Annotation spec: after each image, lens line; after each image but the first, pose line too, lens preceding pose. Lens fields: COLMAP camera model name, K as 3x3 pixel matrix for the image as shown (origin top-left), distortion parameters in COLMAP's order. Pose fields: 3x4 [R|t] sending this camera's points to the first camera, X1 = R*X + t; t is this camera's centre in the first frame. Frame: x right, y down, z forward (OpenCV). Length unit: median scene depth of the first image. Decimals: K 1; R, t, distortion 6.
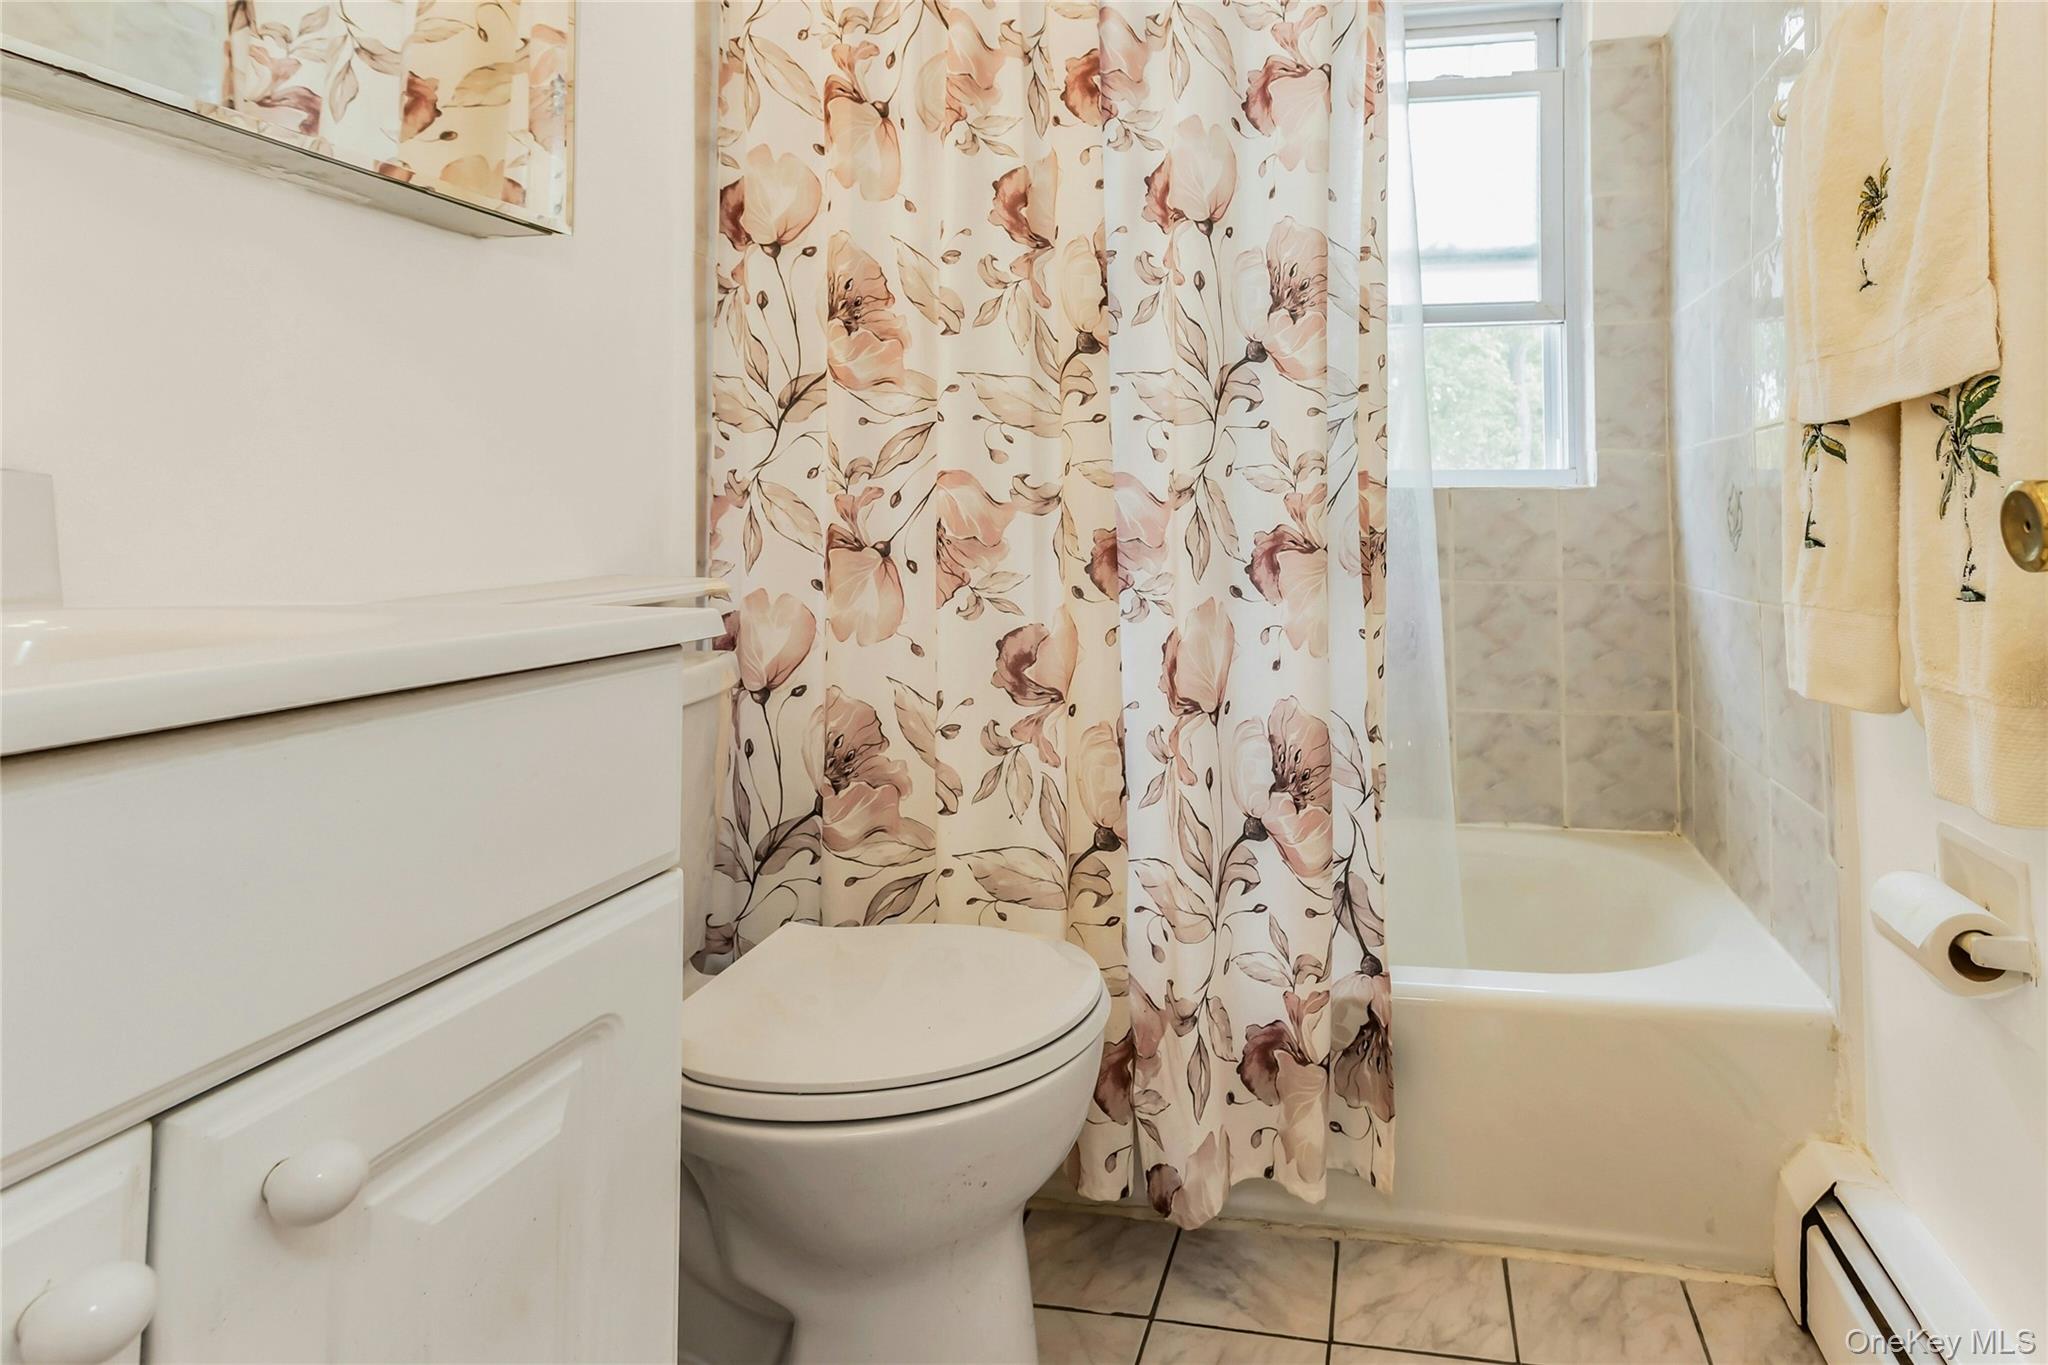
lens RADIAL K [[1069.0, 0, 1028.8], [0, 1069.0, 684.4], [0, 0, 1]] dist [0.032809, 0.004414]
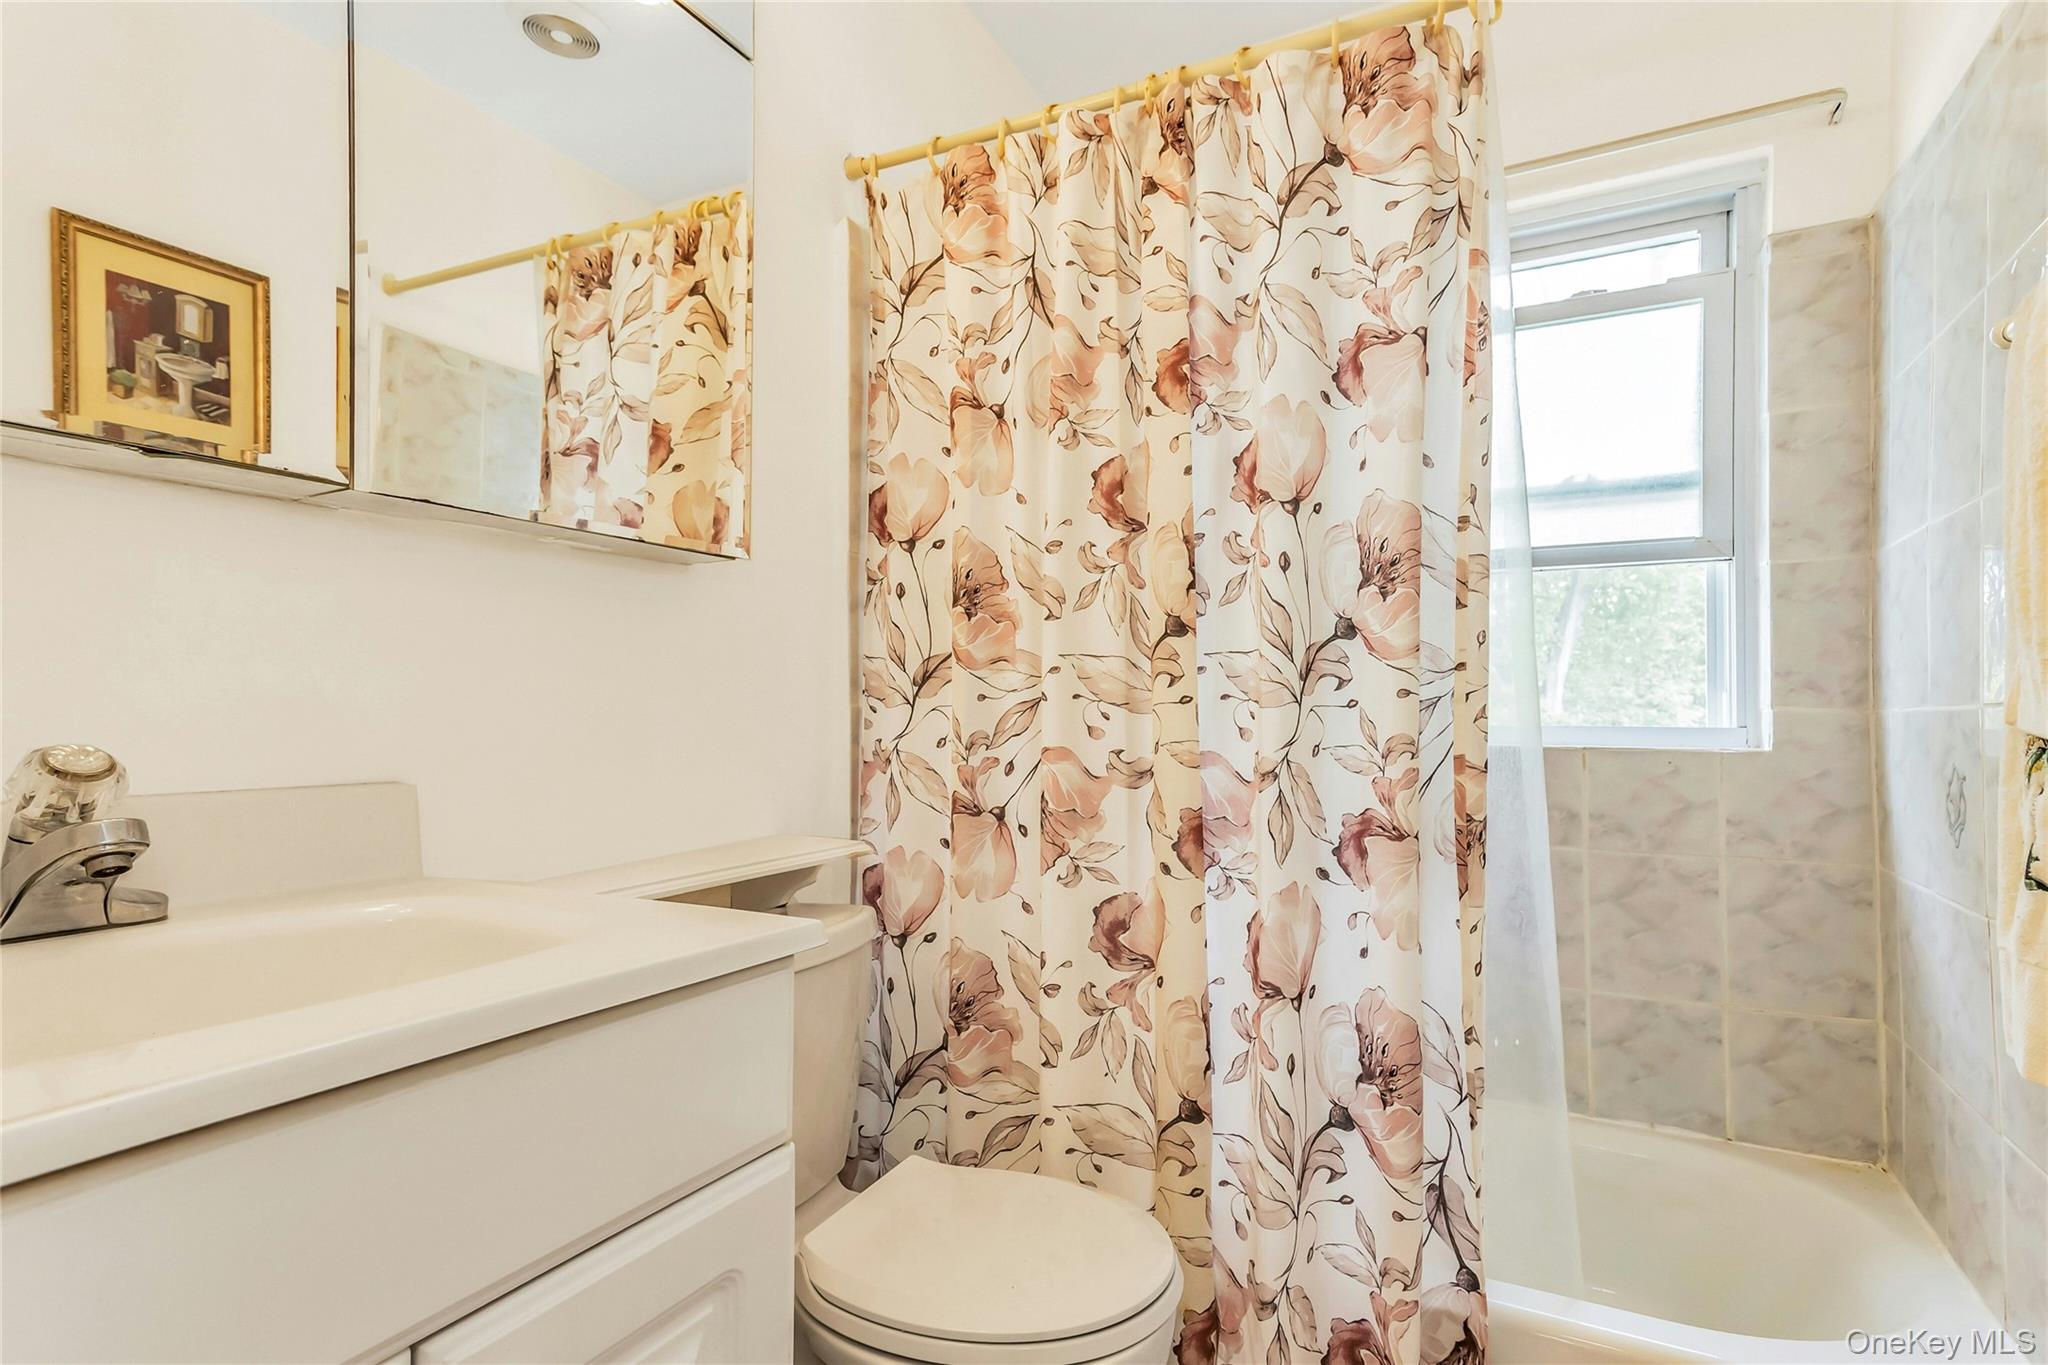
lens RADIAL K [[993.7, 0, 1029.2], [0, 993.7, 688.3], [0, 0, 1]] dist [0.029938, 0.003242]
pose [[0.947977, -0.011791, -0.318122, 0.223858], [0.020122, 0.999535, 0.022916, -0.277154], [0.317704, -0.028125, 0.947773, 0.028870]]
